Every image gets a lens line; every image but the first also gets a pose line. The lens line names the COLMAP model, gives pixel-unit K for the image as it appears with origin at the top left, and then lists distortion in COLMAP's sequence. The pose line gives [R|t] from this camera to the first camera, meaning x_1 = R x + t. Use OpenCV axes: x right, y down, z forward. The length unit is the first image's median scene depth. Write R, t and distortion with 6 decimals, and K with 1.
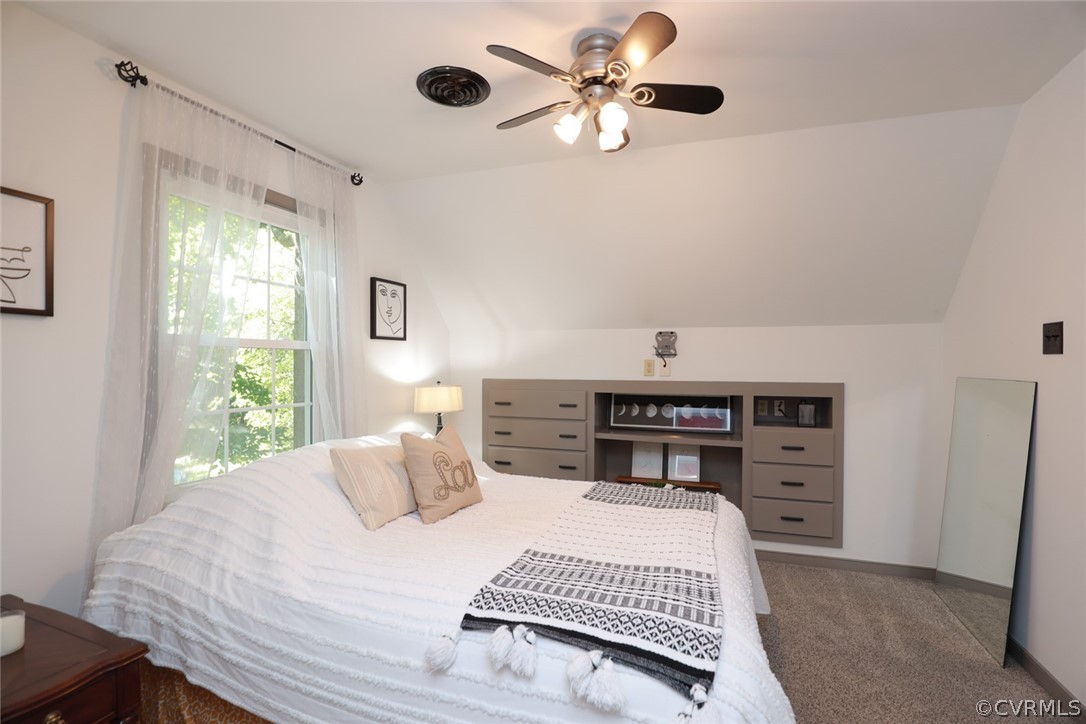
lens RADIAL K [[496.8, 0, 543.0], [0, 496.8, 368.0], [0, 0, 1]] dist [-0.030450, 0.001106]
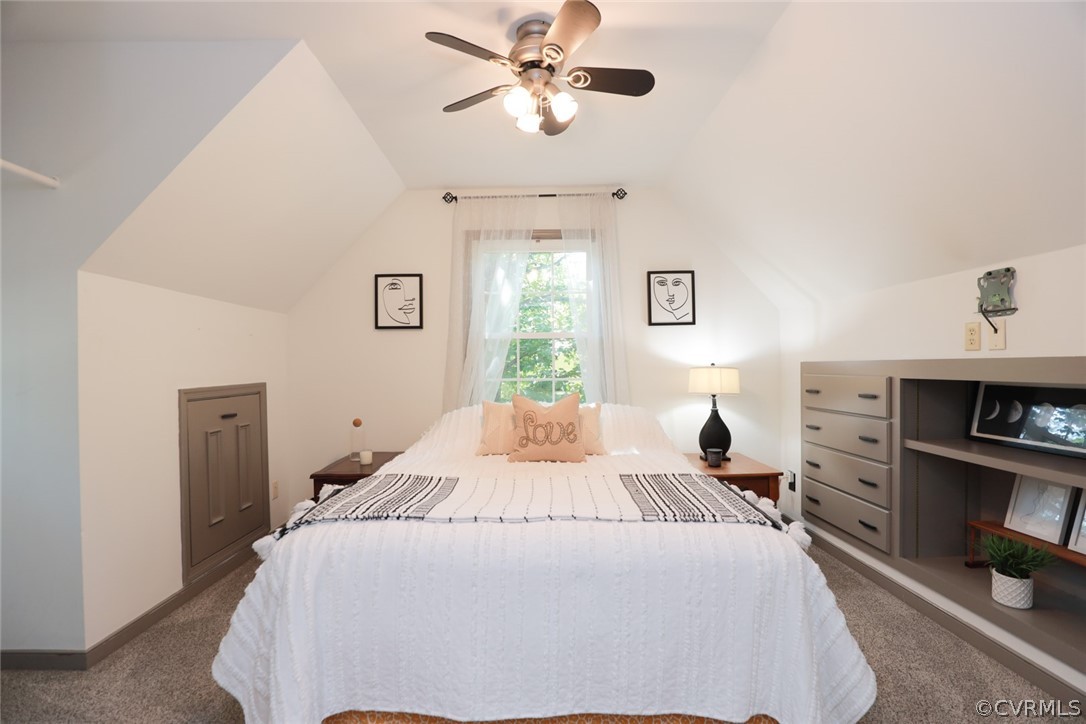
lens RADIAL K [[496.8, 0, 543.0], [0, 496.8, 368.0], [0, 0, 1]] dist [-0.030450, 0.001106]
pose [[0.364728, -0.003950, -0.931106, 0.590502], [0.006041, 0.999980, -0.001876, 0.036526], [0.931095, -0.004940, 0.364744, 0.337064]]
